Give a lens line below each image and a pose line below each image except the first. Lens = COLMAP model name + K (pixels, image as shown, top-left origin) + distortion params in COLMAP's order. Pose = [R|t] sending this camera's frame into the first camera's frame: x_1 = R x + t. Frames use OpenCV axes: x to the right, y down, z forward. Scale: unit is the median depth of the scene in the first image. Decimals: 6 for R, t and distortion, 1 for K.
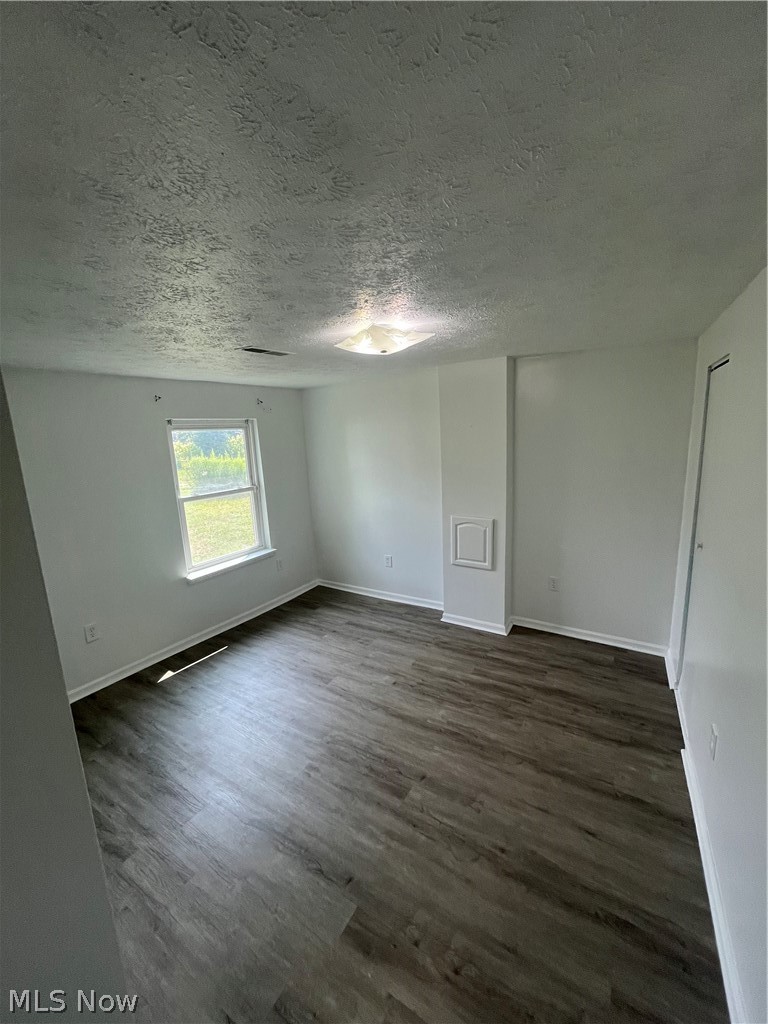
lens RADIAL K [[415.3, 0, 384.2], [0, 415.3, 512.7], [0, 0, 1]] dist [-0.003565, 0.000301]
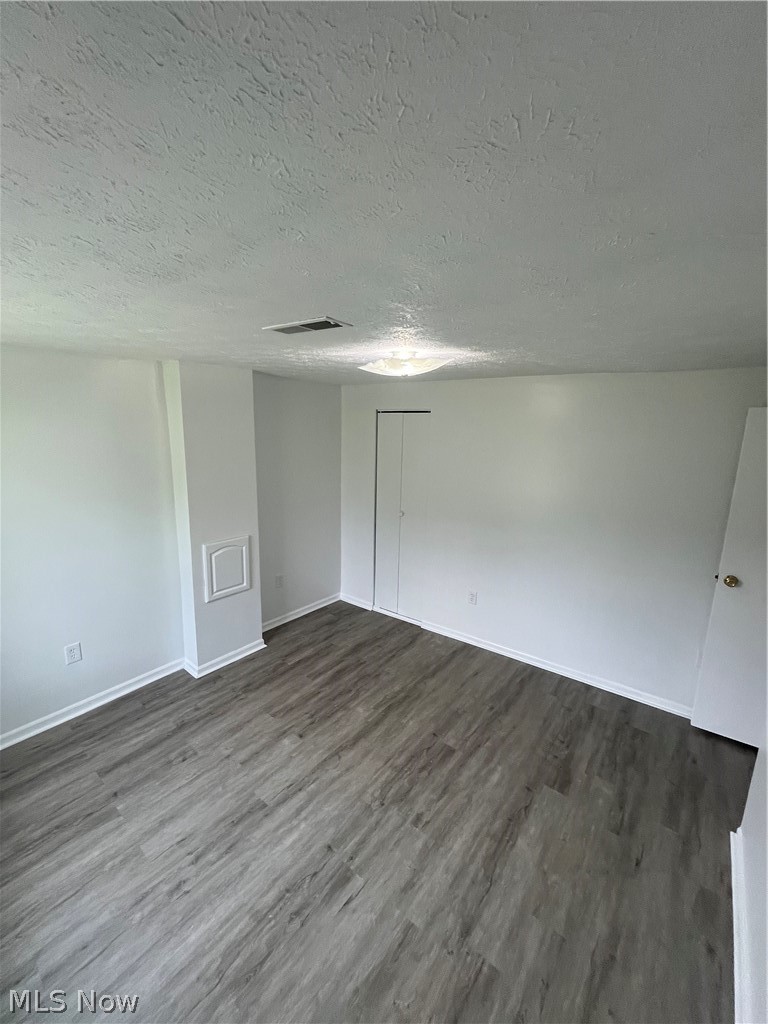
lens RADIAL K [[415.3, 0, 384.8], [0, 415.3, 510.1], [0, 0, 1]] dist [-0.003565, 0.000301]
pose [[0.103494, -0.152196, 0.982917, -0.715866], [0.164934, 0.977168, 0.133939, -0.132679], [-0.980860, 0.148255, 0.126233, 0.631944]]
